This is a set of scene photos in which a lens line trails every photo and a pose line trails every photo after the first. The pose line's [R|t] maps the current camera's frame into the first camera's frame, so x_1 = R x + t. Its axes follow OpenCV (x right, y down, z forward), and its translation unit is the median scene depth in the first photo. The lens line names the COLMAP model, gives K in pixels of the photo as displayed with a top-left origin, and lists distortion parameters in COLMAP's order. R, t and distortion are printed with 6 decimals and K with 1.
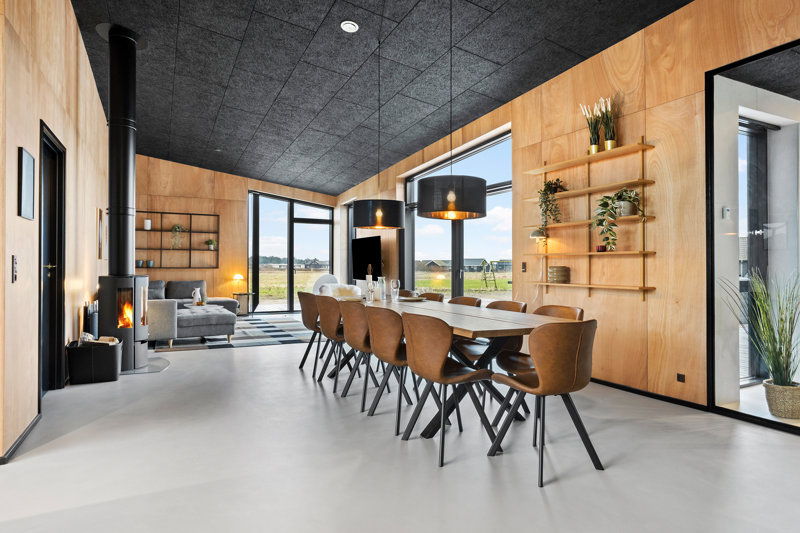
lens RADIAL K [[480.8, 0, 403.8], [0, 480.8, 261.5], [0, 0, 1]] dist [-0.001062, 0.005907]
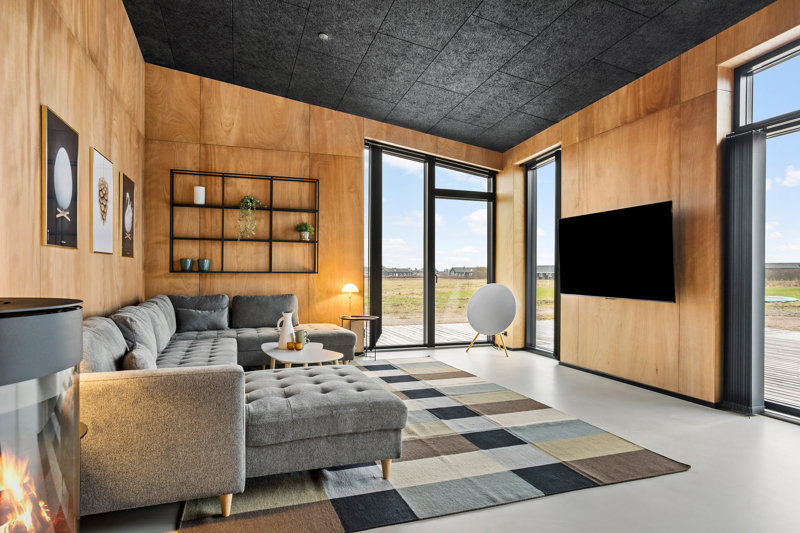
lens RADIAL K [[480.8, 0, 398.4], [0, 480.8, 274.8], [0, 0, 1]] dist [-0.001062, 0.005907]
pose [[0.989697, 0.002213, -0.143160, -0.208771], [-0.000443, 0.999923, 0.012394, 0.008838], [0.143176, -0.012203, 0.989622, 0.448883]]
